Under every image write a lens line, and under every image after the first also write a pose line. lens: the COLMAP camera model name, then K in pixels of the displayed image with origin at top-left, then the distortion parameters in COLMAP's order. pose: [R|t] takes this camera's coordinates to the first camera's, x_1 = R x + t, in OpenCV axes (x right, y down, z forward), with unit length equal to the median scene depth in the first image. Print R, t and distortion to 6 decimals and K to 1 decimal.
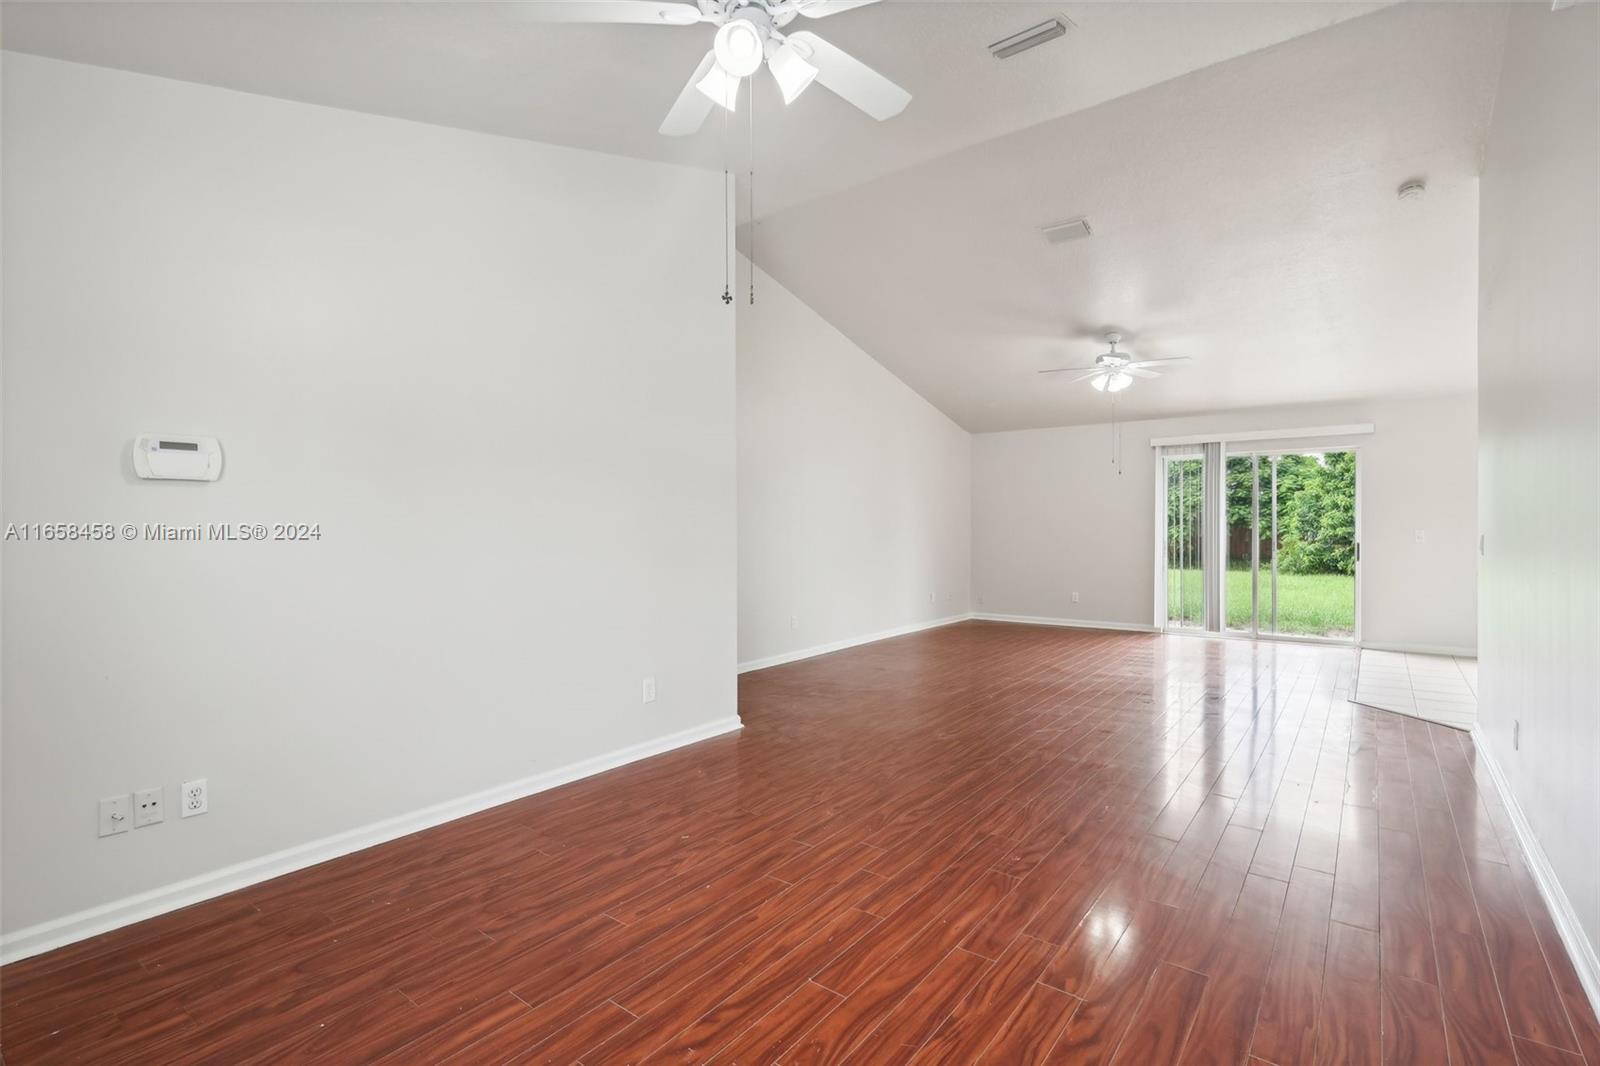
lens RADIAL K [[766.2, 0, 806.2], [0, 766.2, 536.5], [0, 0, 1]] dist [-0.000792, 0.000172]
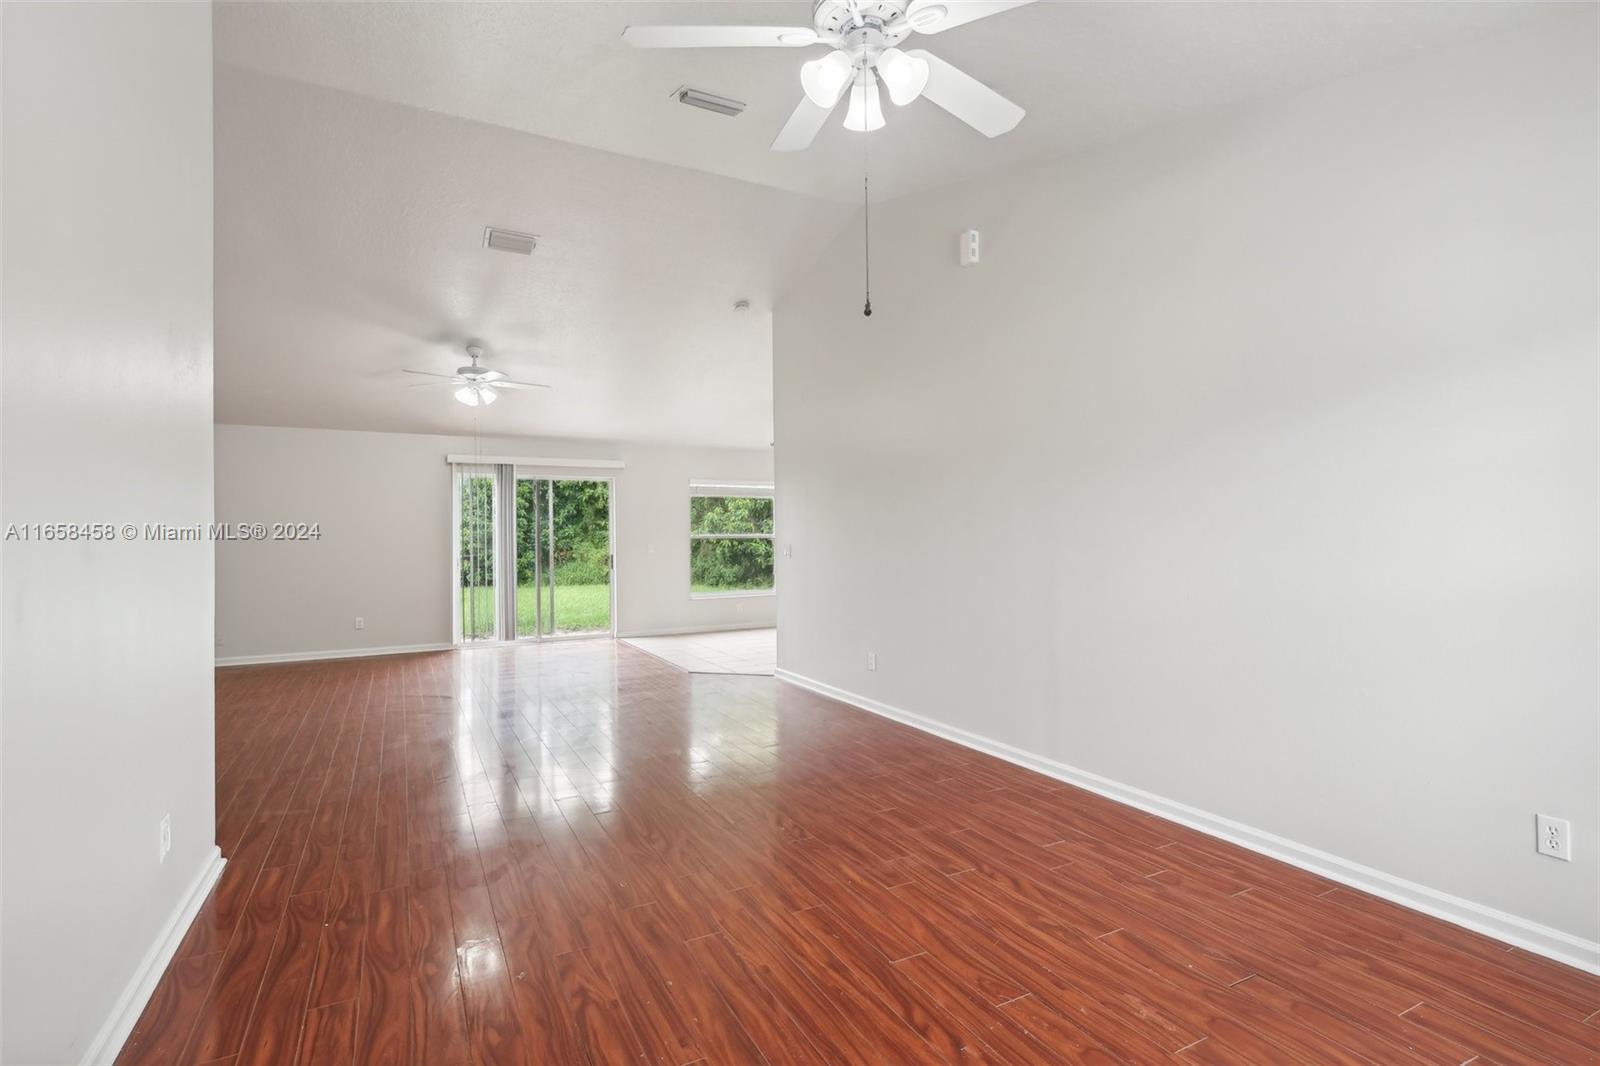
lens RADIAL K [[766.2, 0, 806.2], [0, 766.2, 536.5], [0, 0, 1]] dist [-0.000792, 0.000172]
pose [[0.400633, 0.002321, 0.916236, -0.332423], [0.020480, 0.999724, -0.011488, -0.000676], [-0.916010, 0.023367, 0.400475, 0.218667]]
